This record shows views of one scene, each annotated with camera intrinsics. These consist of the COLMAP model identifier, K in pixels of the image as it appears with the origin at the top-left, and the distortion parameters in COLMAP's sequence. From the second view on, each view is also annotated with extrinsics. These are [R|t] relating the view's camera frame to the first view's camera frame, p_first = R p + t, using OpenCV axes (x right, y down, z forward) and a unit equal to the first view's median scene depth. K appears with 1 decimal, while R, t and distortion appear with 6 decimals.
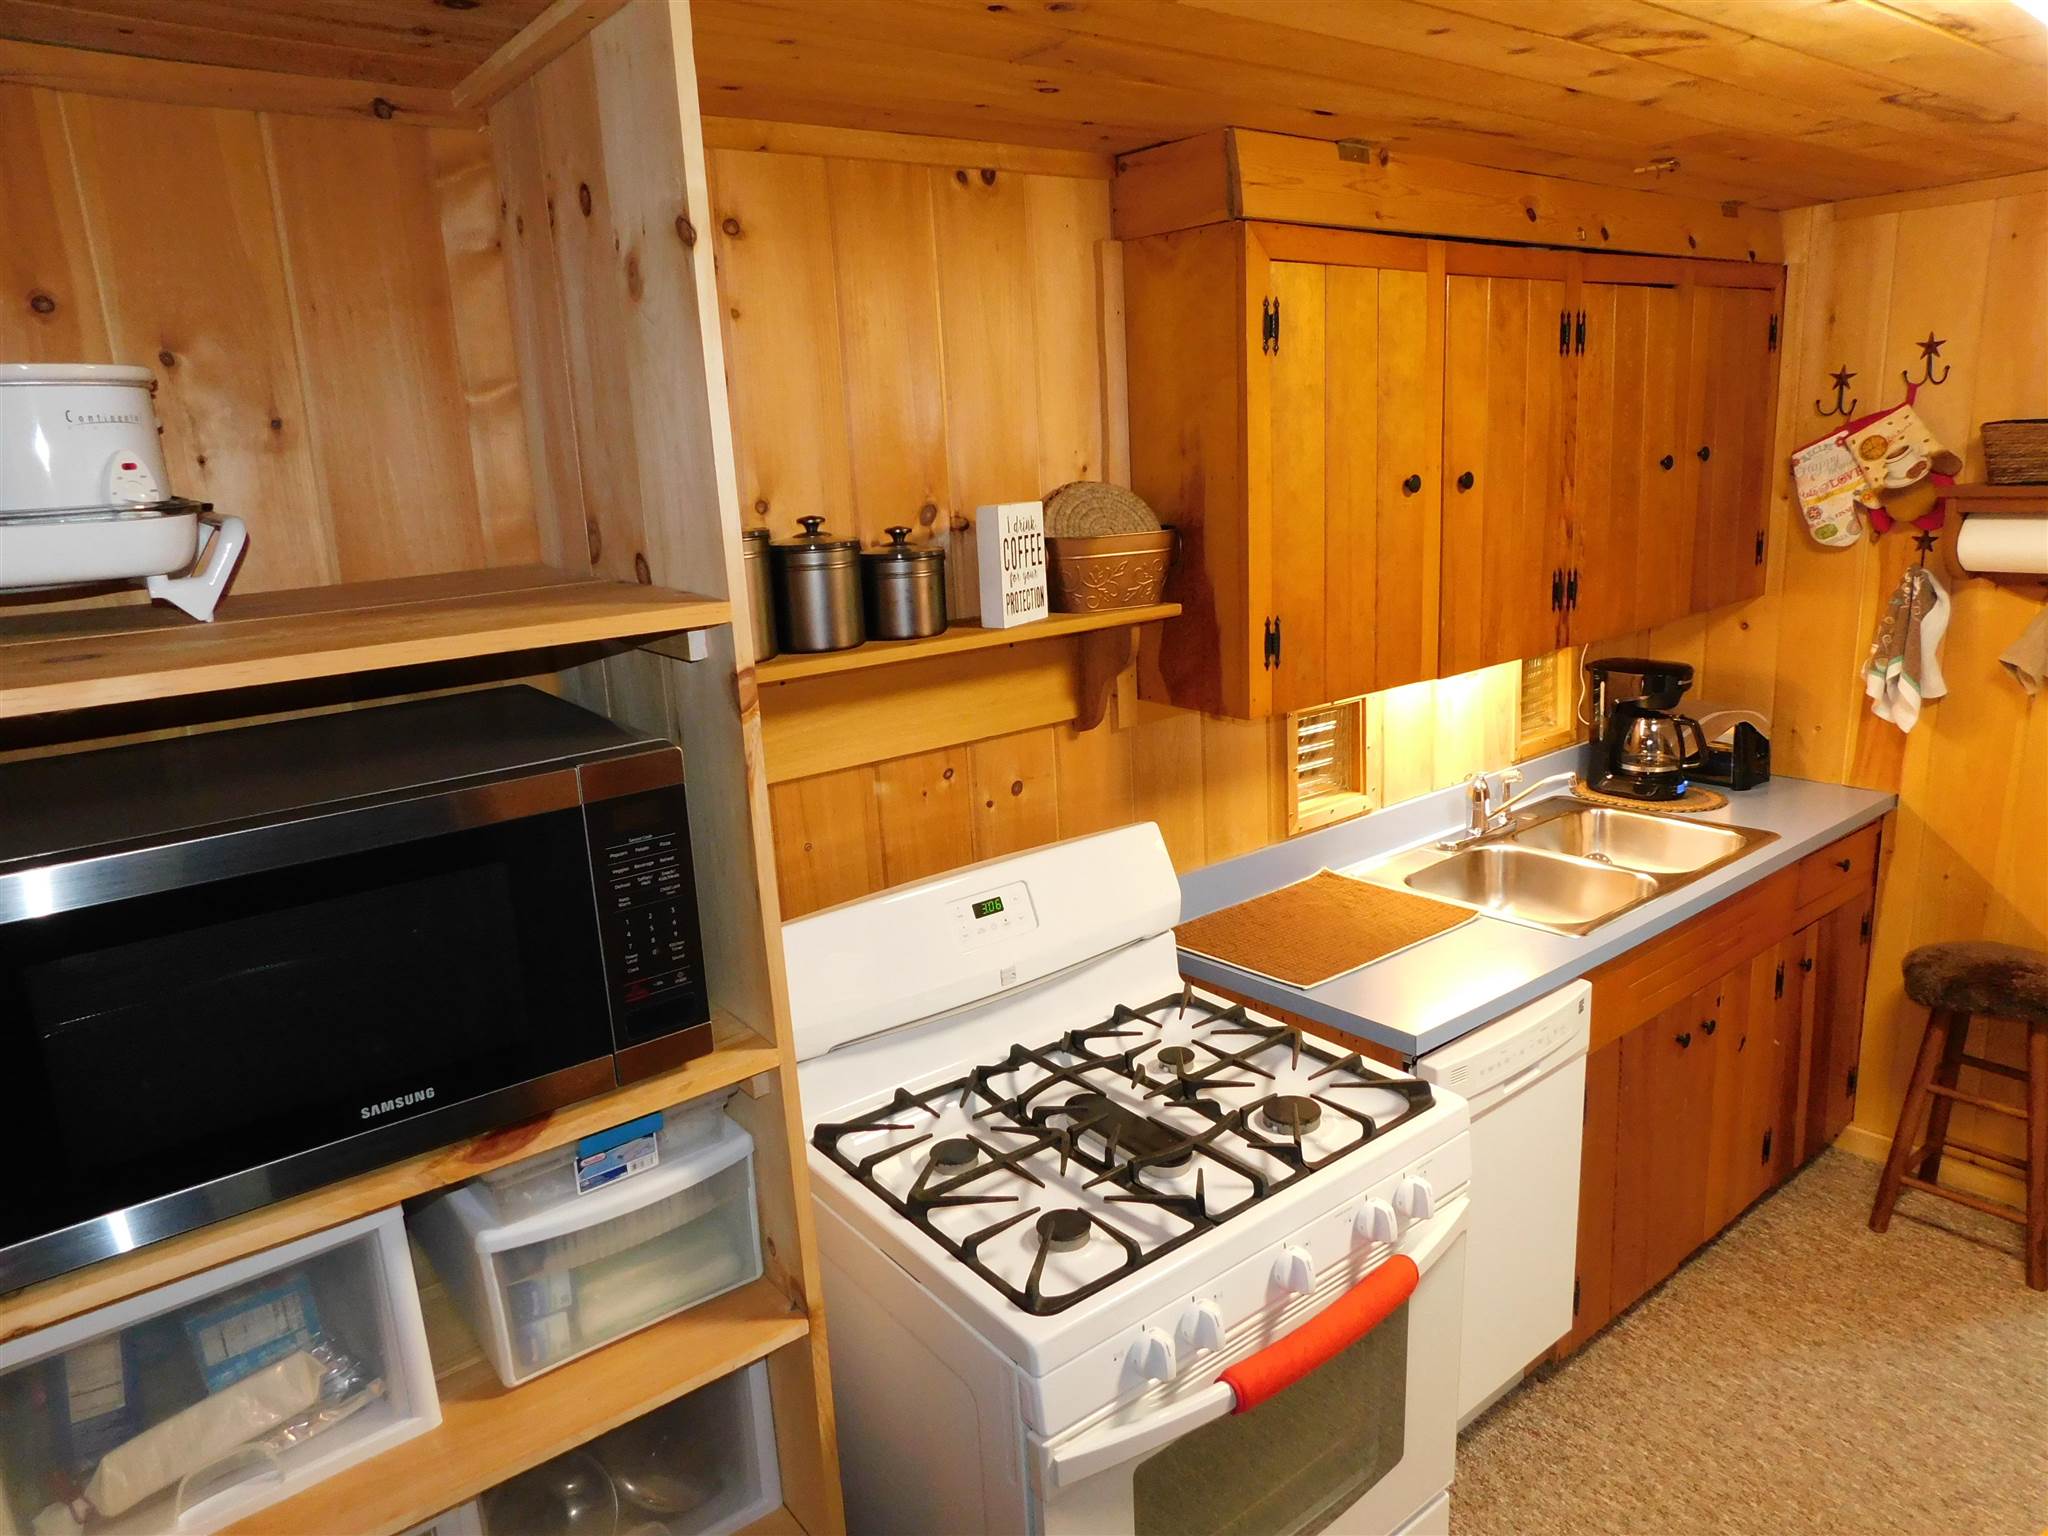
lens RADIAL K [[1353.4, 0, 1024.6], [0, 1353.4, 764.2], [0, 0, 1]] dist [-0.068111, 0.053169]
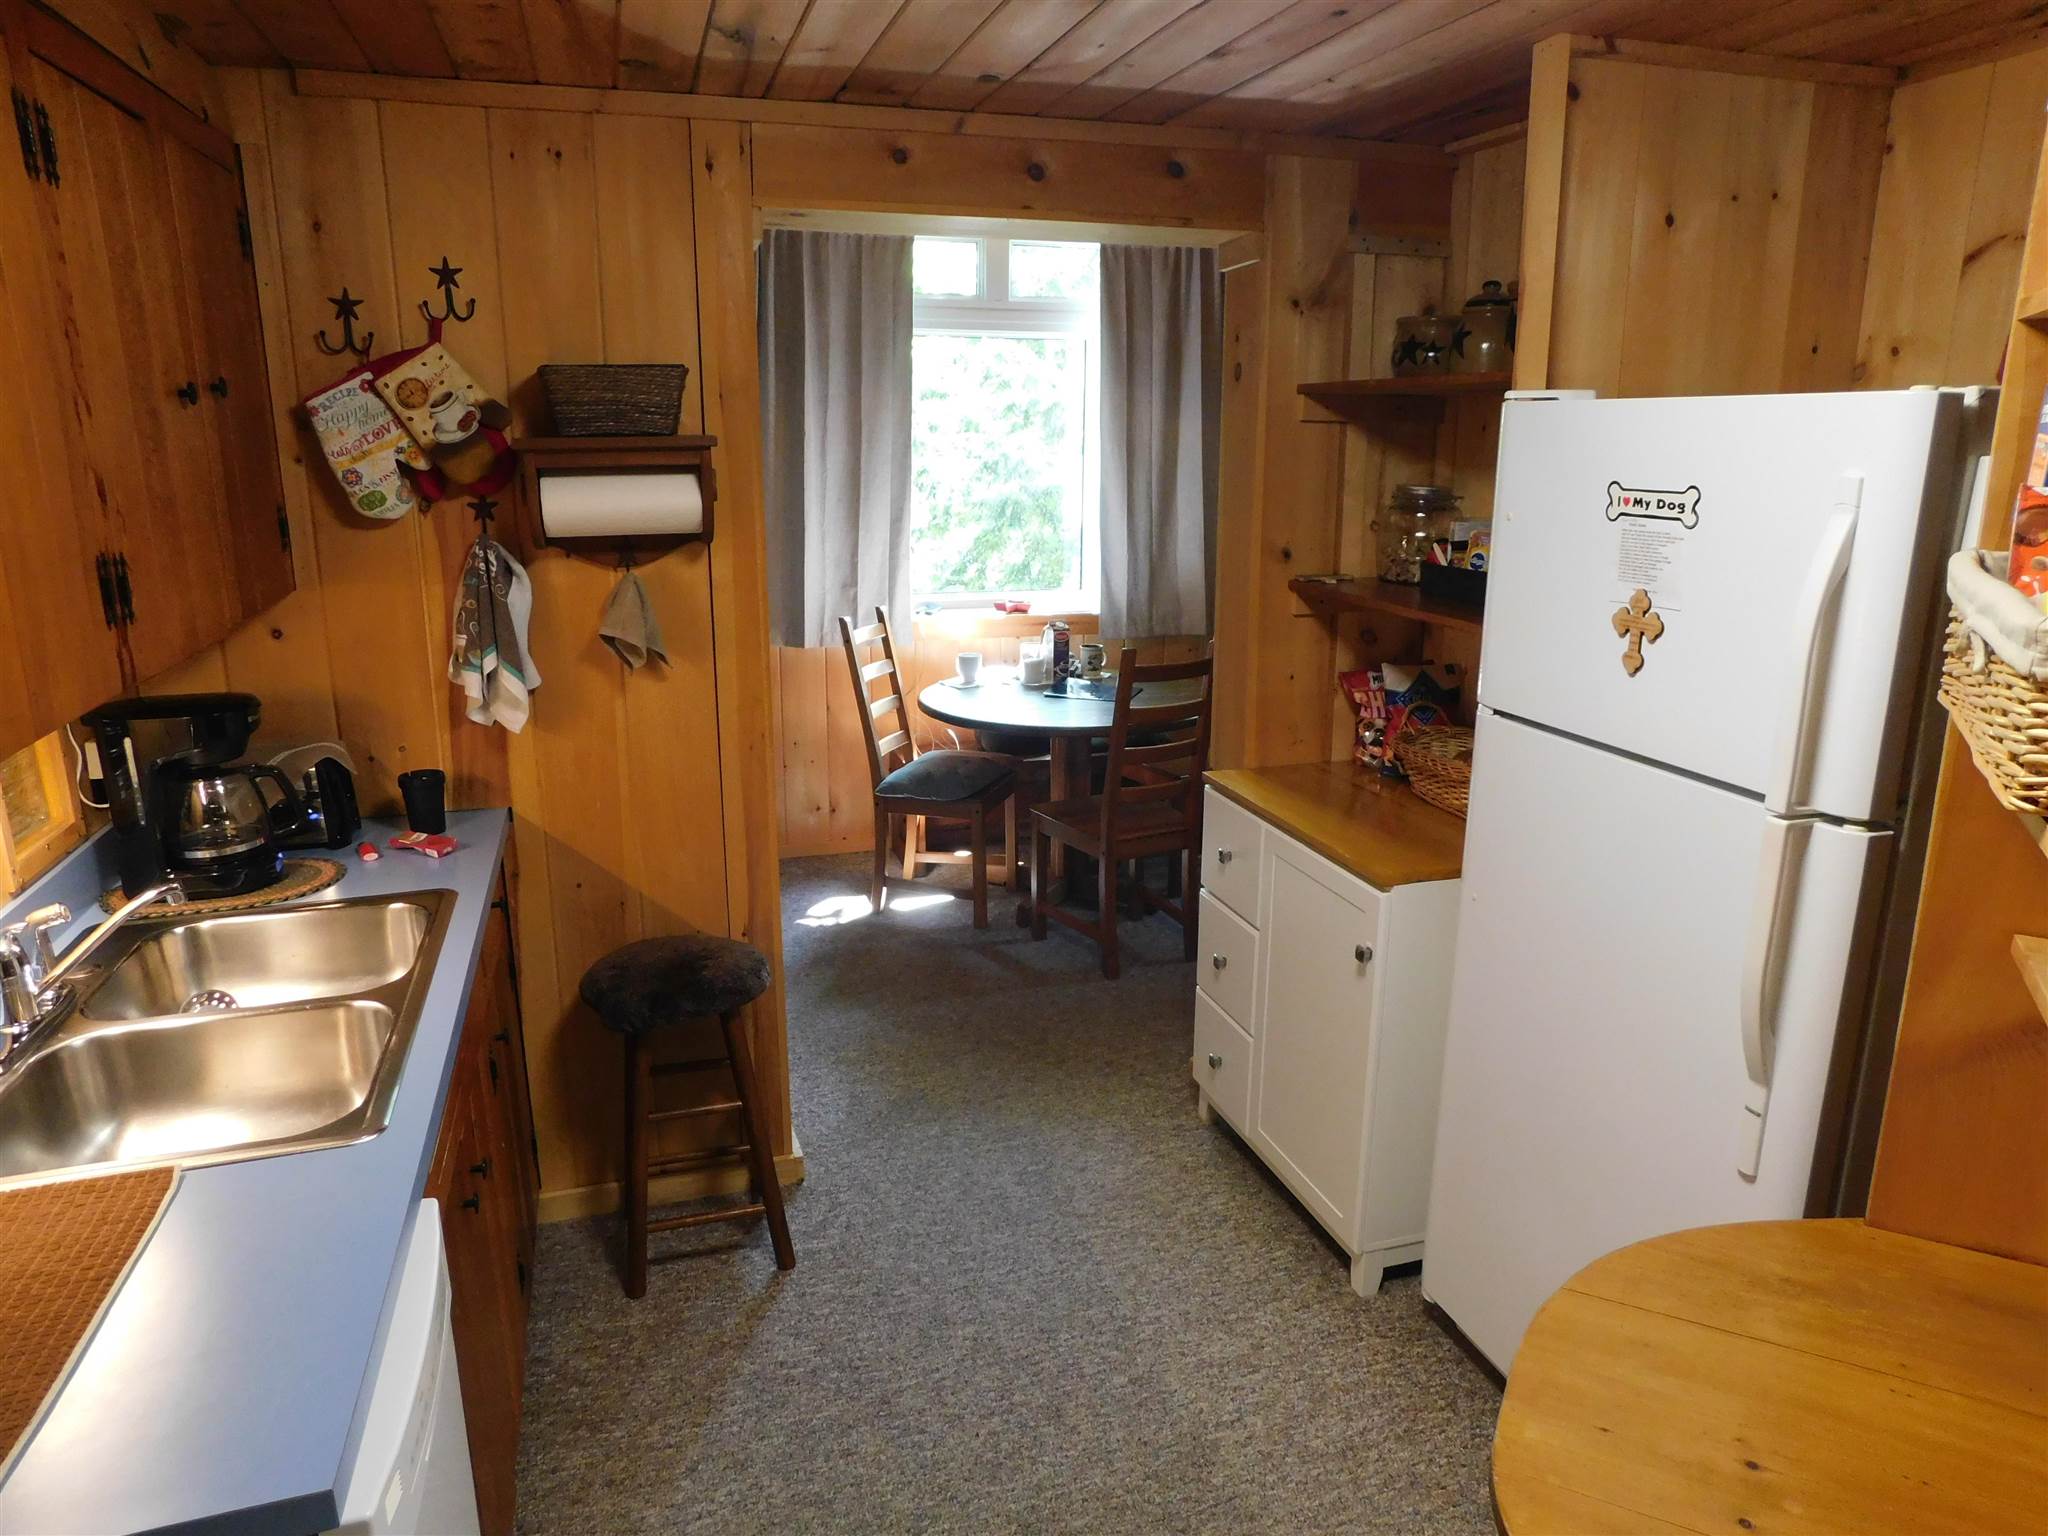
lens RADIAL K [[1353.4, 0, 1024.6], [0, 1353.4, 764.2], [0, 0, 1]] dist [-0.068111, 0.053169]
pose [[0.361892, -0.180426, 0.914593, -0.004070], [0.201667, 0.973012, 0.112153, -0.035296], [-0.910145, 0.143856, 0.388511, 0.374555]]
